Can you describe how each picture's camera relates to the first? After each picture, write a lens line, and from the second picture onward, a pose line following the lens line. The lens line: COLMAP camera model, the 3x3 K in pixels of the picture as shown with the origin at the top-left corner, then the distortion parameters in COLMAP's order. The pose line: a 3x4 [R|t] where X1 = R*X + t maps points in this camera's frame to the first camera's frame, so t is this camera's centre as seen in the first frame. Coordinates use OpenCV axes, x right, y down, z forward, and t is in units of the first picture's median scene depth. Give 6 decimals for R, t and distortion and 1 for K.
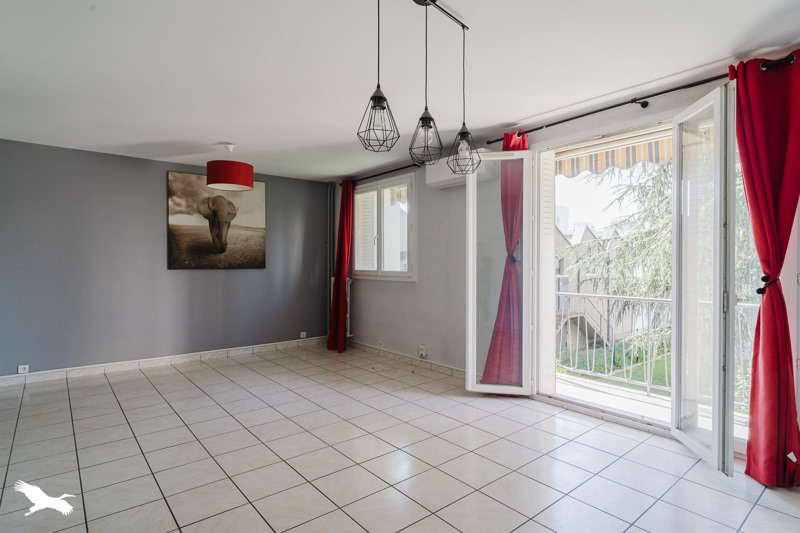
lens RADIAL K [[416.5, 0, 402.8], [0, 416.5, 264.7], [0, 0, 1]] dist [0.002677, 0.000134]
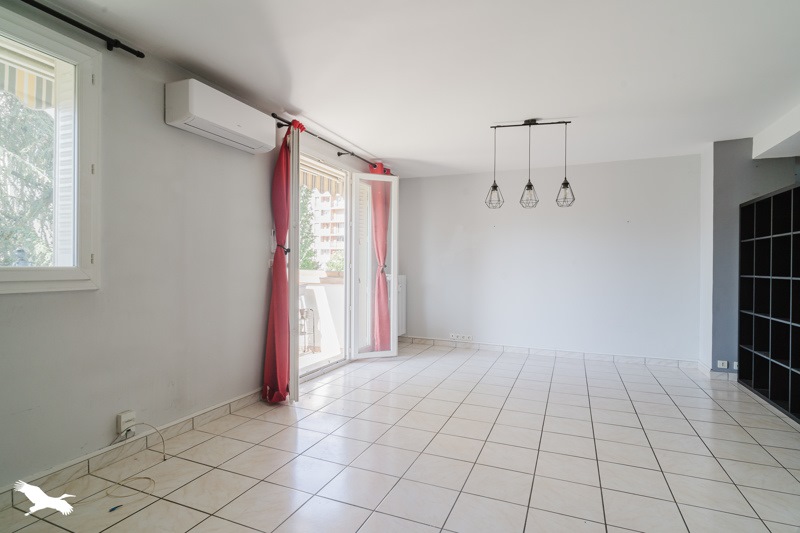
lens RADIAL K [[416.5, 0, 403.8], [0, 416.5, 267.5], [0, 0, 1]] dist [0.002677, 0.000134]
pose [[-0.471875, 0.001899, 0.881663, -0.540410], [0.011021, 0.999932, 0.003745, 0.019070], [-0.881597, 0.011484, -0.471864, 0.923919]]
